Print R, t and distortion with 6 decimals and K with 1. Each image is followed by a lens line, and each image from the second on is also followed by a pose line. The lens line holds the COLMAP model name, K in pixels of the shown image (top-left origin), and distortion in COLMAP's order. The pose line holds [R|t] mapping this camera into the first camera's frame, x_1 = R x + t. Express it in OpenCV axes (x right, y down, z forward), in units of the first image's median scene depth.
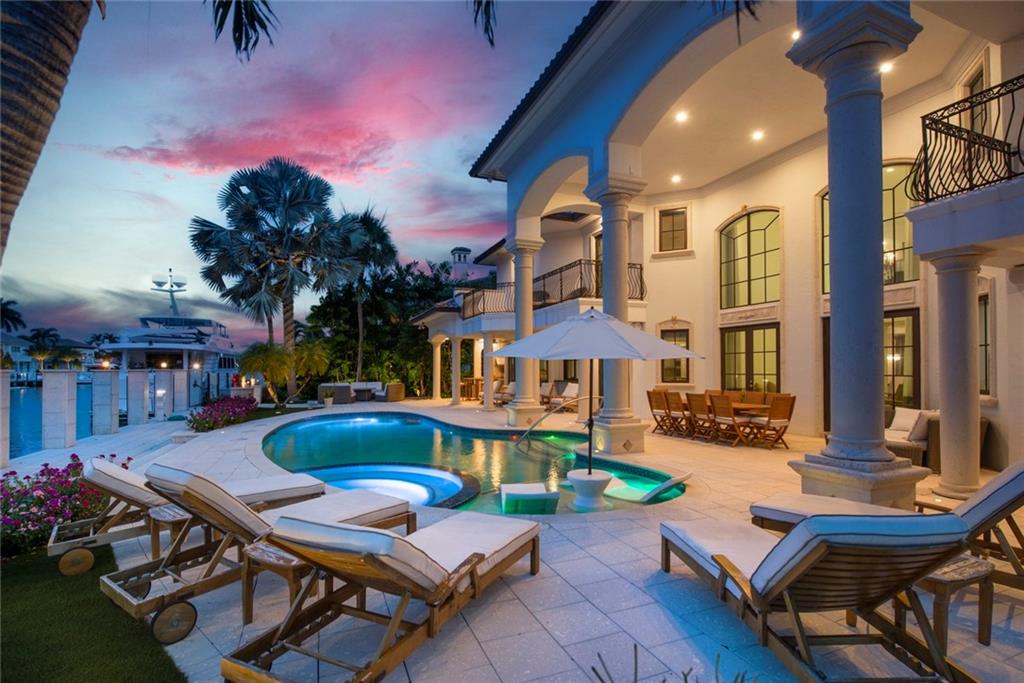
lens RADIAL K [[478.0, 0, 511.3], [0, 478.0, 363.7], [0, 0, 1]] dist [-0.005224, -0.001069]
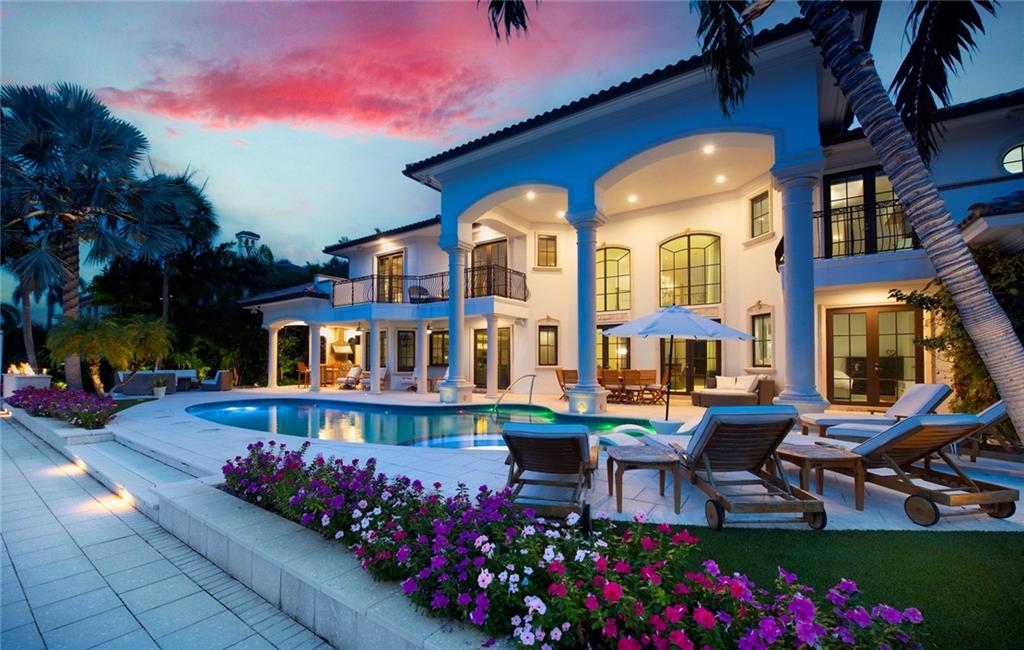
lens RADIAL K [[417.0, 0, 491.4], [0, 417.0, 355.9], [0, 0, 1]] dist [-0.009501, -0.000819]
pose [[0.850025, 0.009596, 0.526655, -0.280322], [-0.009379, 0.999951, -0.003083, 0.013094], [-0.526659, -0.002319, 0.850074, 0.062099]]
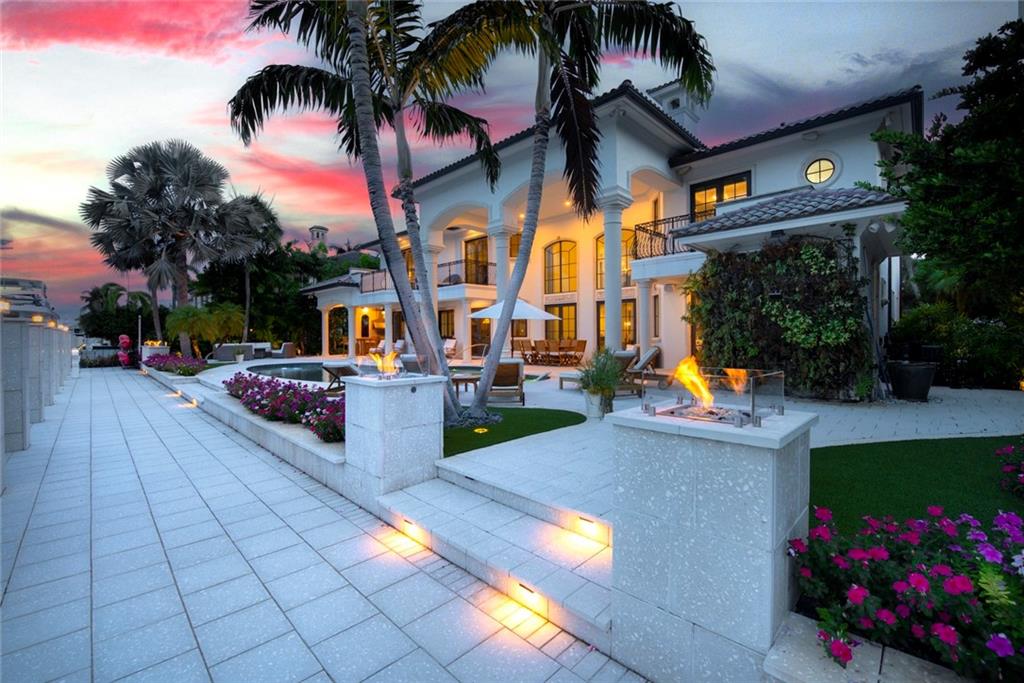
lens RADIAL K [[420.4, 0, 506.5], [0, 420.4, 339.9], [0, 0, 1]] dist [-0.001465, 0.000134]
pose [[0.921821, -0.009901, 0.387489, -0.182545], [0.000722, 0.999716, 0.023827, 0.010480], [-0.387615, -0.021684, 0.921566, -0.229748]]
